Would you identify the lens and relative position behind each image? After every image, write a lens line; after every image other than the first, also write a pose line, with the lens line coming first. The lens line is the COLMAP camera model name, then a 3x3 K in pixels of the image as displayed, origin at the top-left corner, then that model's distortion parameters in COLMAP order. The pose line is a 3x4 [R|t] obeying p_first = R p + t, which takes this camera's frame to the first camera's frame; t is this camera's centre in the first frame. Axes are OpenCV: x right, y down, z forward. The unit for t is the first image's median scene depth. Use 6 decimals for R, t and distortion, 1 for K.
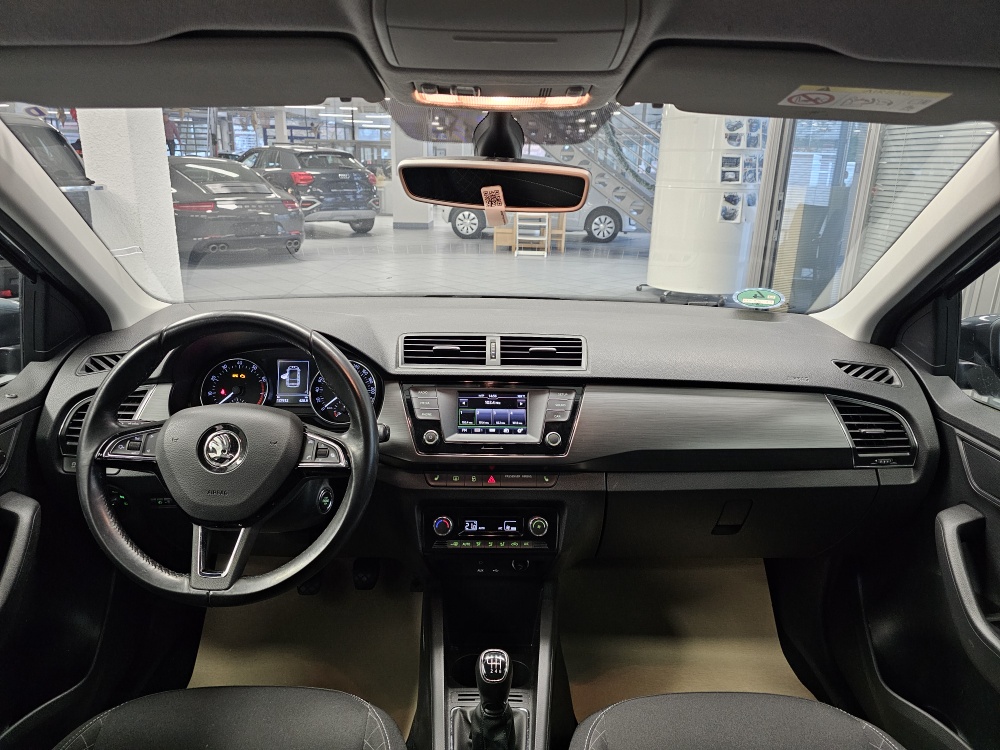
lens RADIAL K [[692.4, 0, 500.0], [0, 692.4, 375.0], [0, 0, 1]] dist [0.063619, -0.070472]
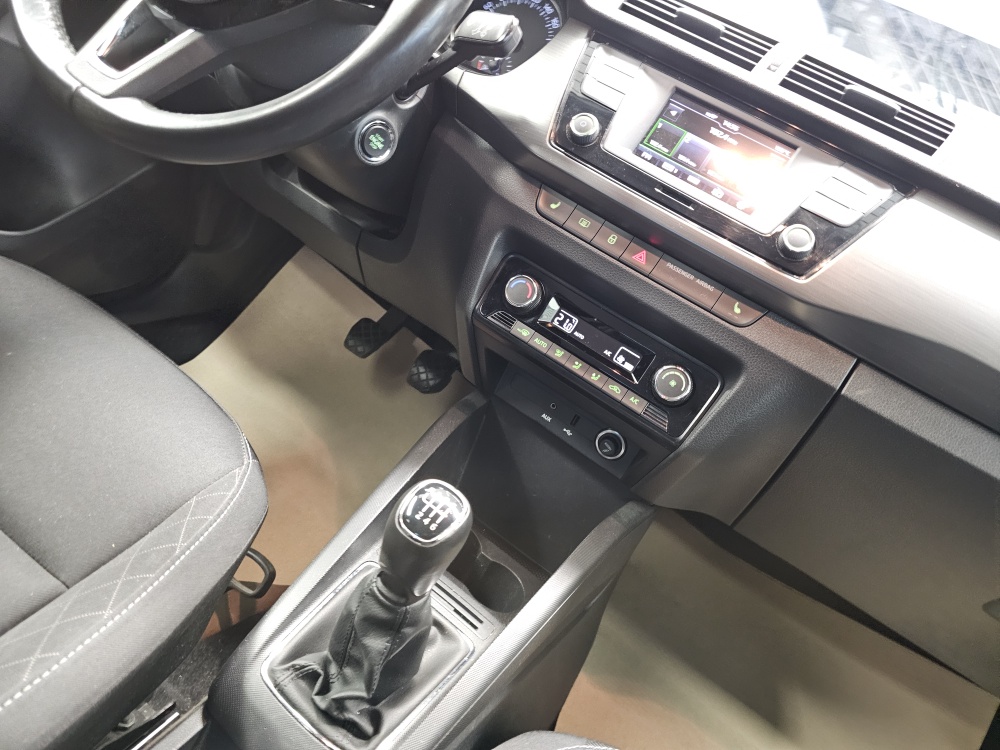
lens RADIAL K [[692.4, 0, 500.0], [0, 692.4, 375.0], [0, 0, 1]] dist [0.063619, -0.070472]
pose [[0.808611, 0.517680, -0.279565, 0.092632], [-0.500646, 0.855026, 0.135217, 0.205710], [0.309035, 0.030625, 0.950558, 0.465283]]
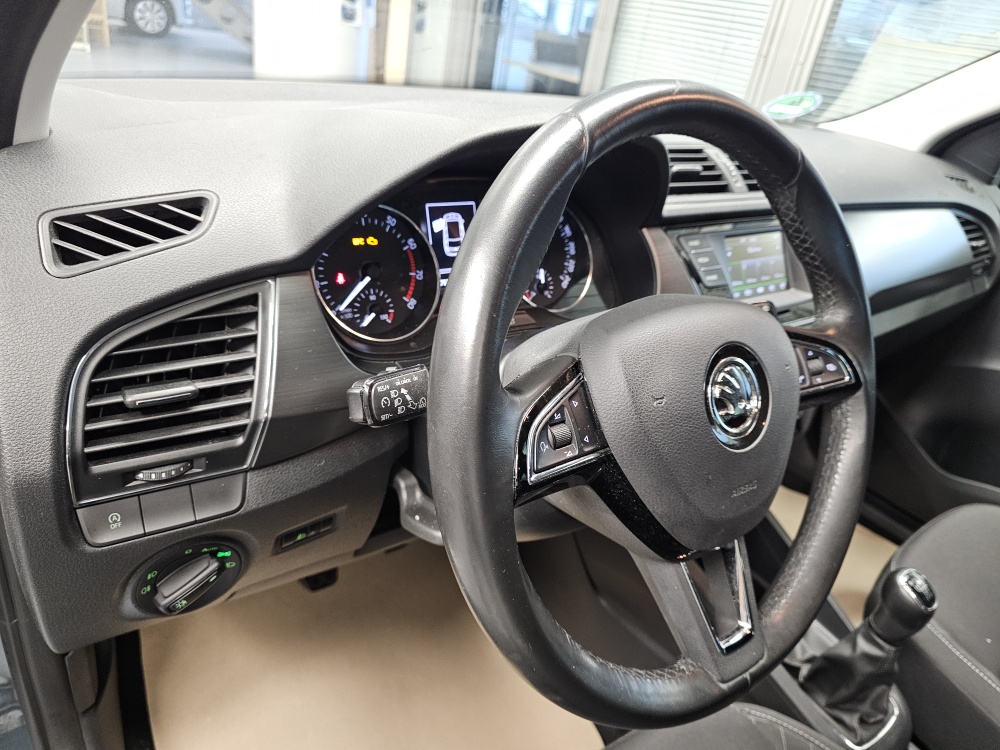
lens RADIAL K [[692.4, 0, 500.0], [0, 692.4, 375.0], [0, 0, 1]] dist [0.063619, -0.070472]
pose [[0.787296, -0.196652, 0.584374, -0.646570], [0.051758, 0.965507, 0.255180, -0.029528], [-0.614399, -0.170656, 0.770318, 0.602612]]
